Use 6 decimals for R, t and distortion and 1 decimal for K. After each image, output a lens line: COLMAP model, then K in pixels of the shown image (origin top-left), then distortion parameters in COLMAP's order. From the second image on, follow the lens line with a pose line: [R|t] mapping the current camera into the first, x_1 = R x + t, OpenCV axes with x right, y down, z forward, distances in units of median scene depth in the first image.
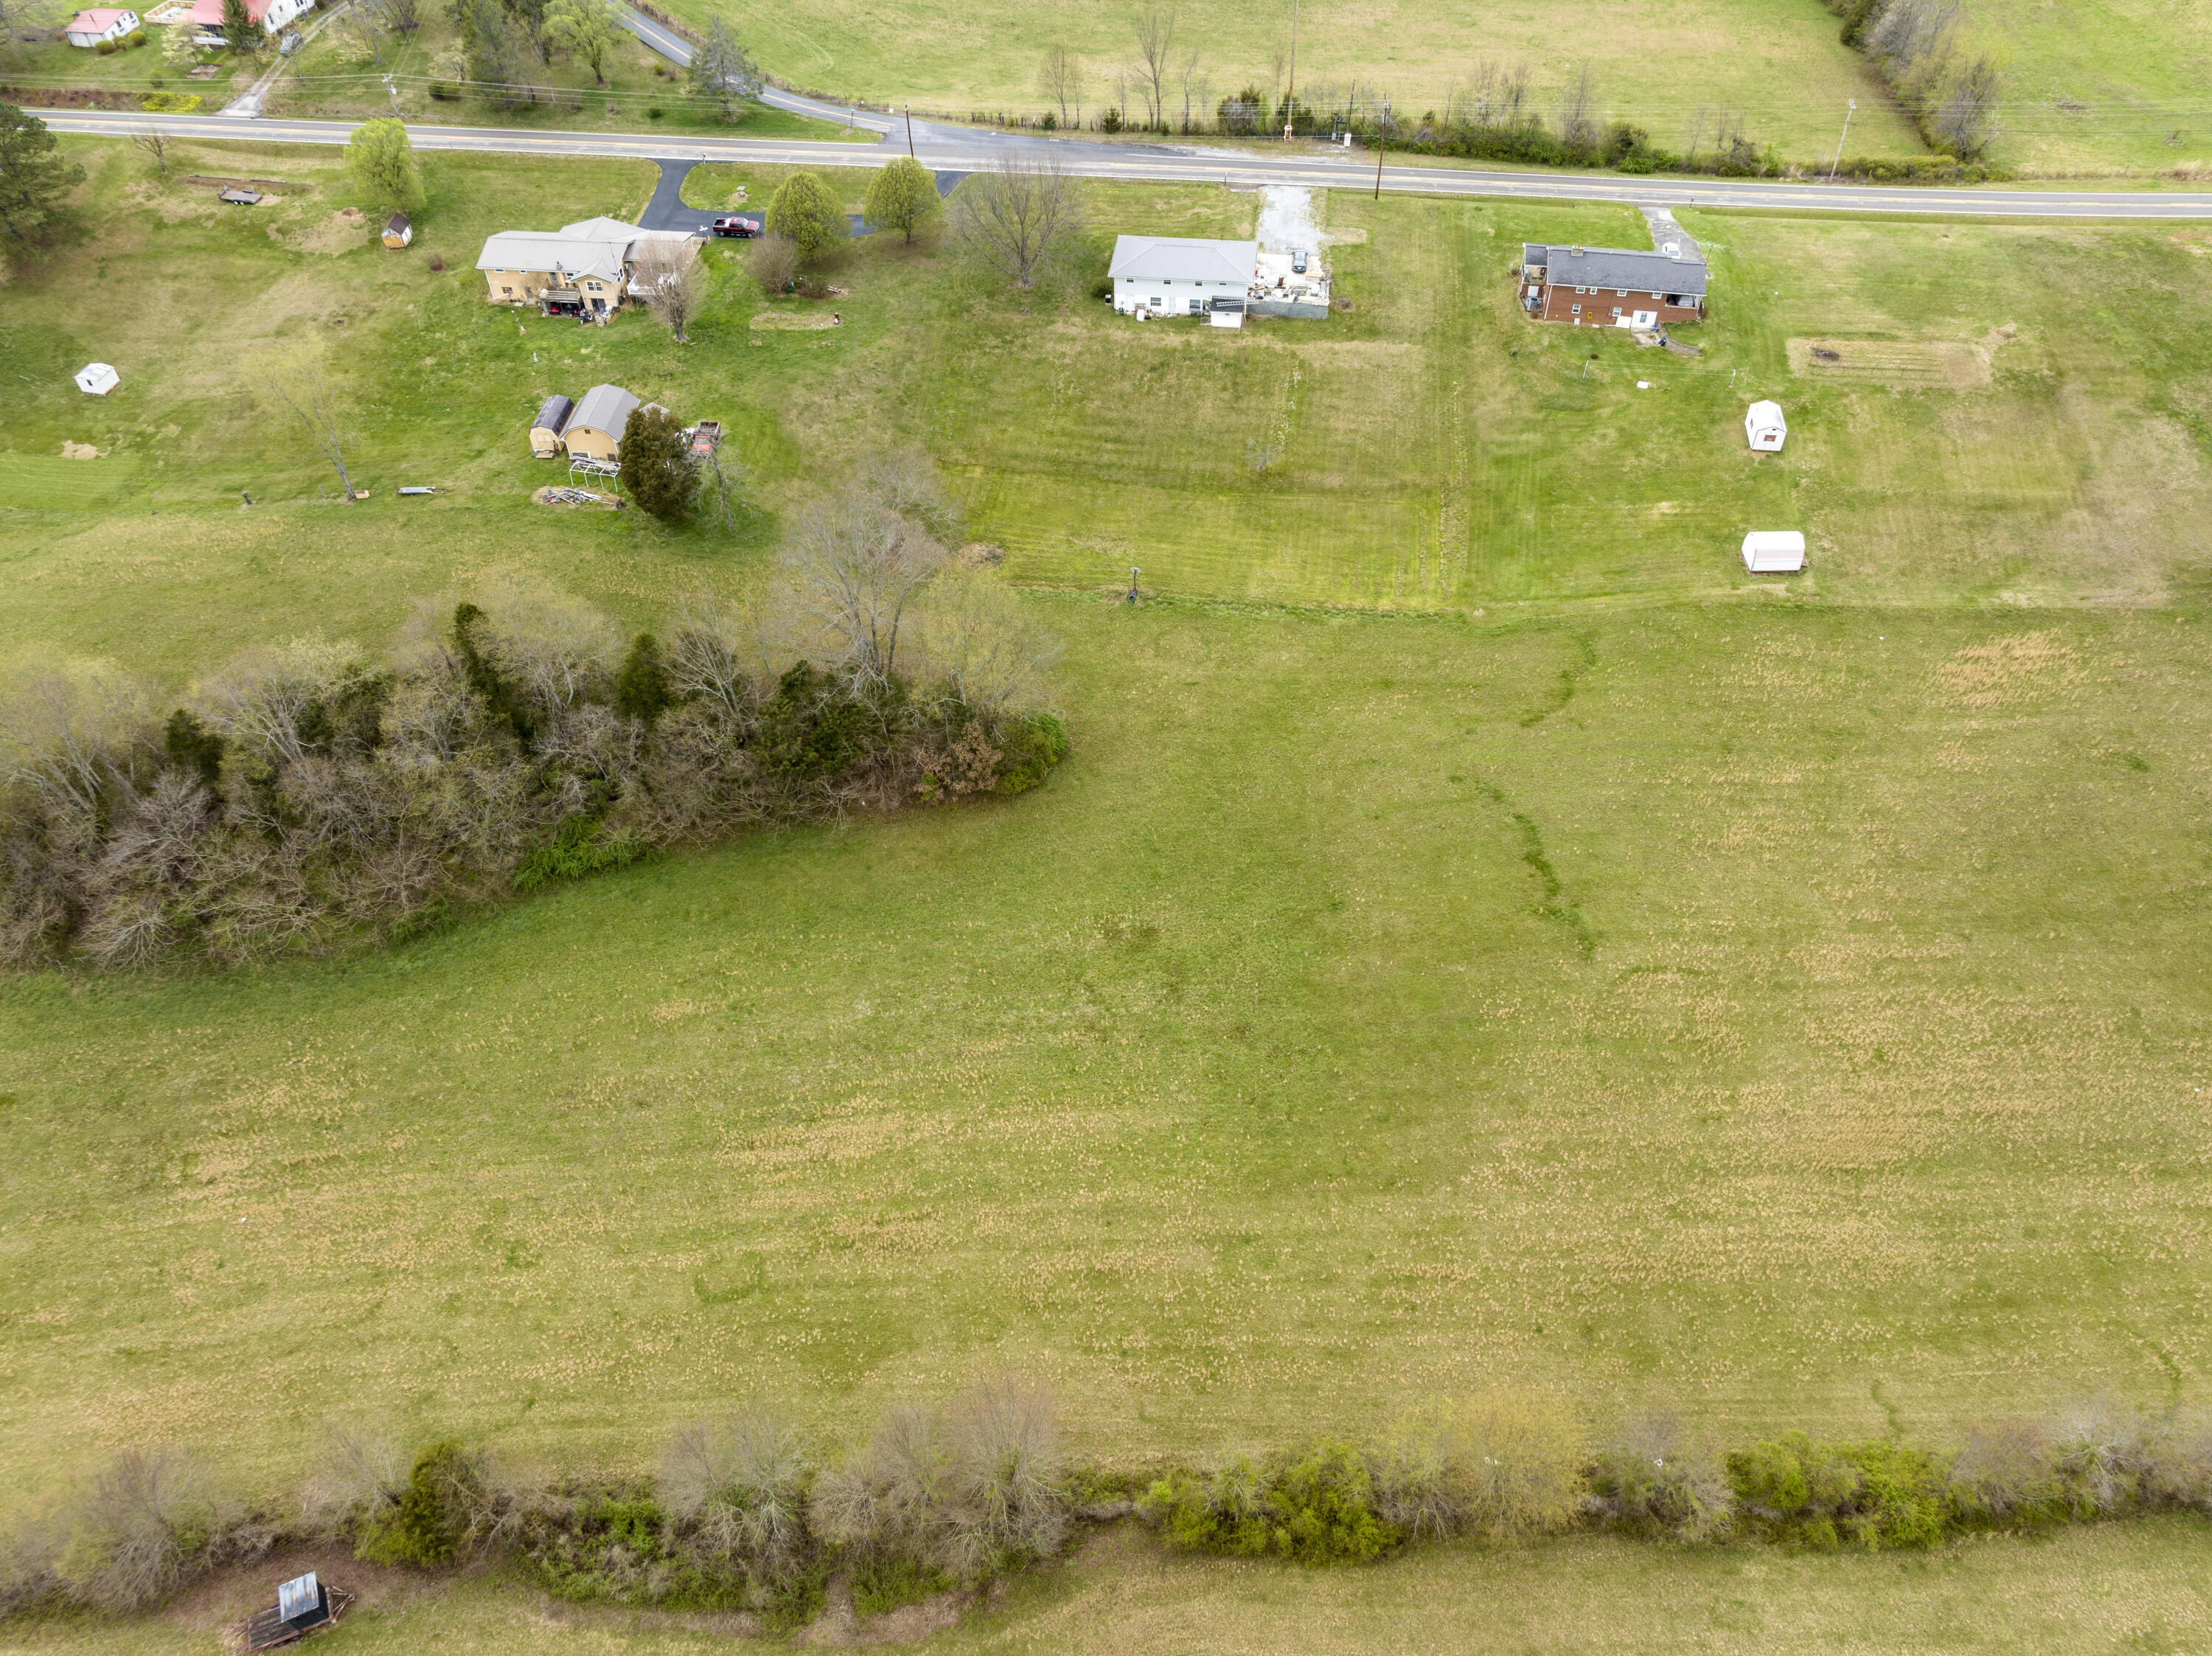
lens RADIAL K [[1555.9, 0, 1106.0], [0, 1555.9, 828.0], [0, 0, 1]] dist [-0.081519, 0.071646]
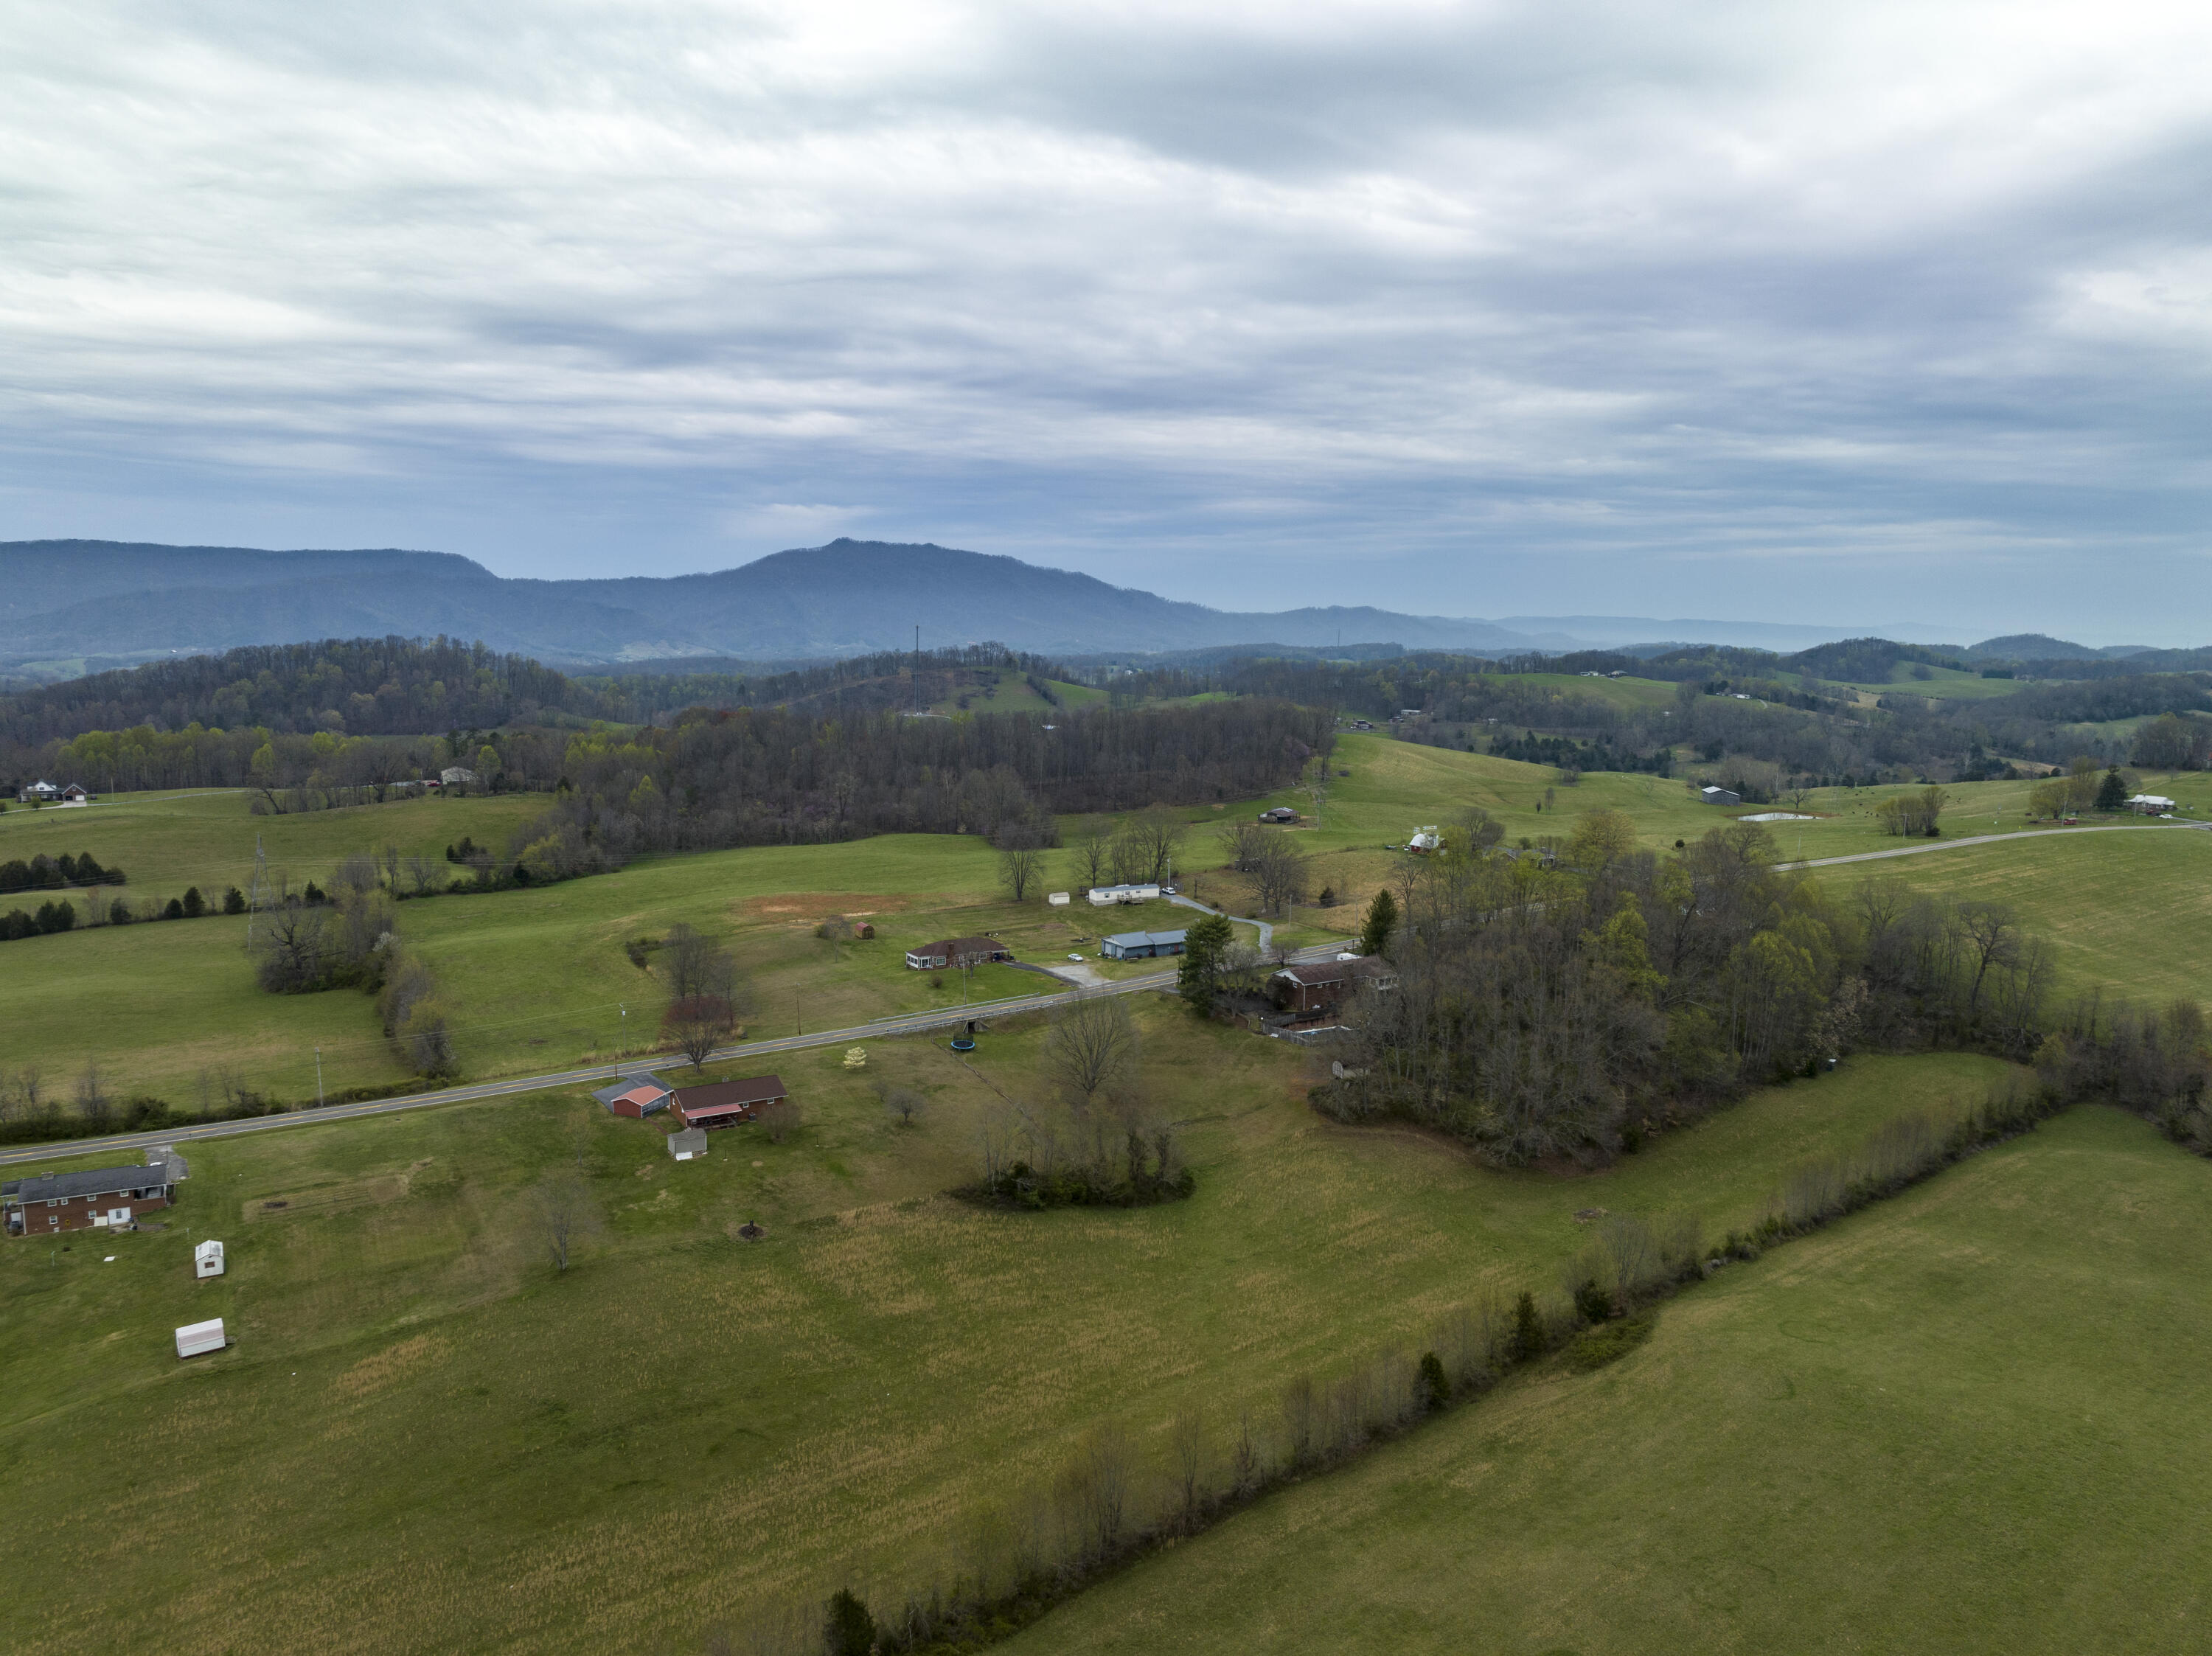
lens RADIAL K [[1561.0, 0, 1118.2], [0, 1561.0, 813.8], [0, 0, 1]] dist [-0.044001, 0.006949]
pose [[0.790147, -0.052680, 0.610650, 0.274571], [0.433042, 0.753052, -0.495366, 0.400068], [-0.433755, 0.655849, 0.617834, -0.321364]]
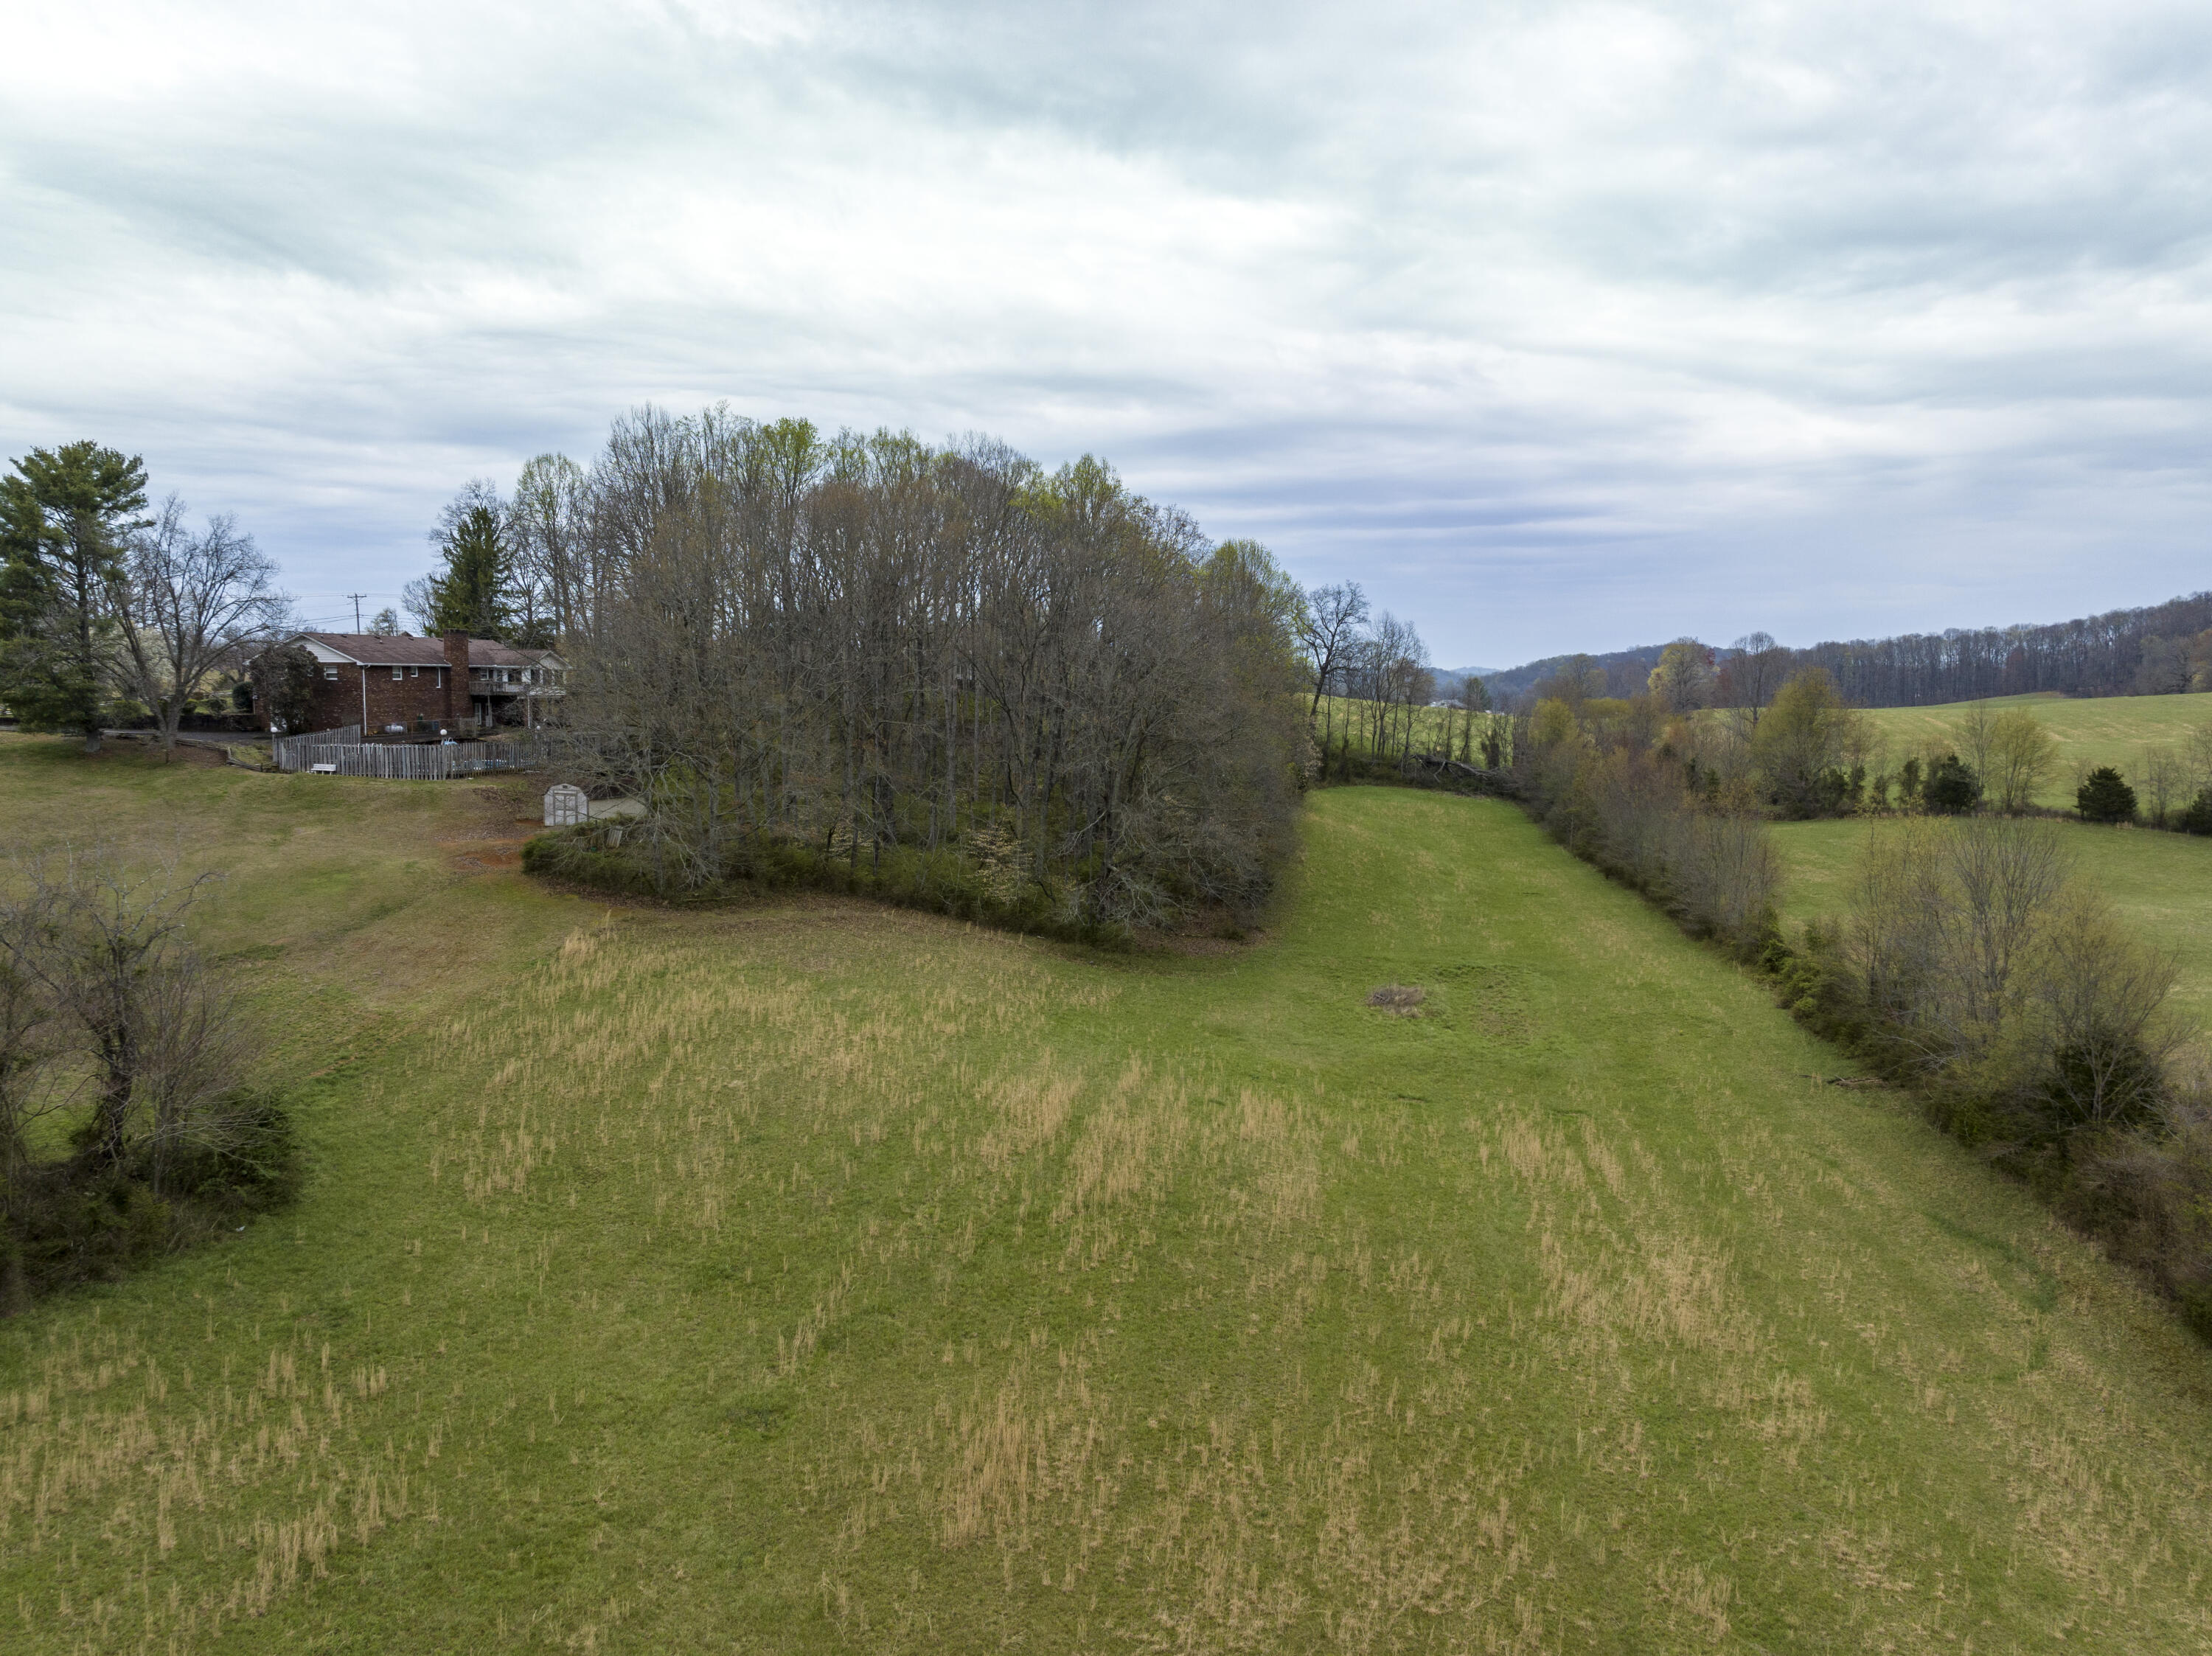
lens RADIAL K [[1561.0, 0, 1118.2], [0, 1561.0, 813.8], [0, 0, 1]] dist [-0.044001, 0.006949]
pose [[0.138019, -0.075333, 0.987560, 0.979240], [0.724656, 0.687378, -0.048842, 0.030678], [-0.675148, 0.722383, 0.149462, 0.646662]]
